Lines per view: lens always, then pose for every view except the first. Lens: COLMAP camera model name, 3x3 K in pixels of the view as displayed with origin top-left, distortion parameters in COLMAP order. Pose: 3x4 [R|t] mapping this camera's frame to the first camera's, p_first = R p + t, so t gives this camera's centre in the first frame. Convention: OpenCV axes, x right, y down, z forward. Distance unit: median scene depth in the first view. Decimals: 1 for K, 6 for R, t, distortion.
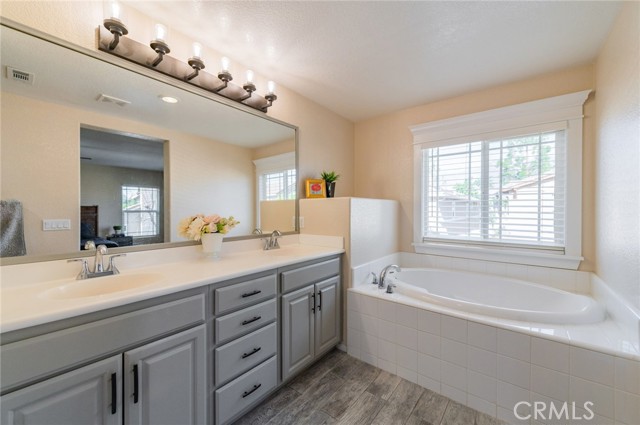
lens RADIAL K [[251.3, 0, 320.1], [0, 251.3, 206.6], [0, 0, 1]] dist [0.010140, -0.002823]
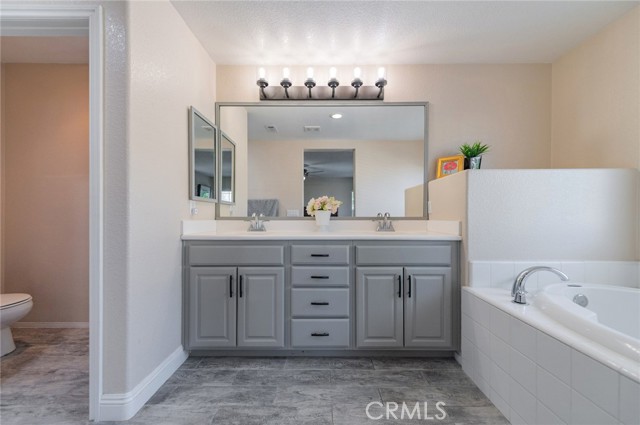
lens RADIAL K [[251.3, 0, 319.9], [0, 251.3, 212.1], [0, 0, 1]] dist [0.010140, -0.002823]
pose [[0.620855, -0.009977, -0.783862, 0.516355], [0.010216, 0.999937, -0.004636, 0.107483], [0.783859, -0.005130, 0.620918, 0.188267]]
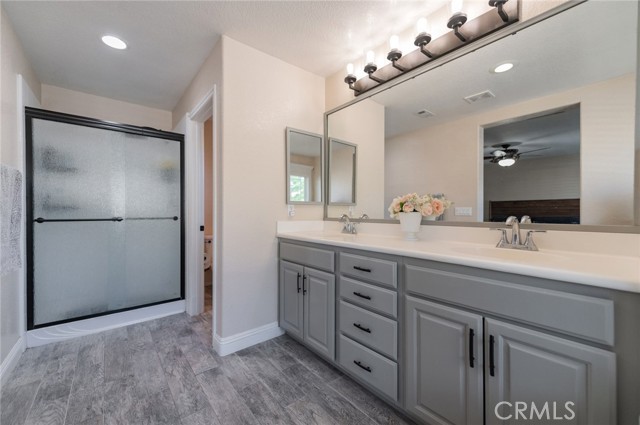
lens RADIAL K [[251.3, 0, 309.9], [0, 251.3, 208.2], [0, 0, 1]] dist [0.010140, -0.002823]
pose [[-0.218255, -0.011006, -0.975830, 0.566842], [0.015695, 0.999767, -0.014786, 0.087999], [0.975766, -0.018543, -0.218031, 0.774565]]
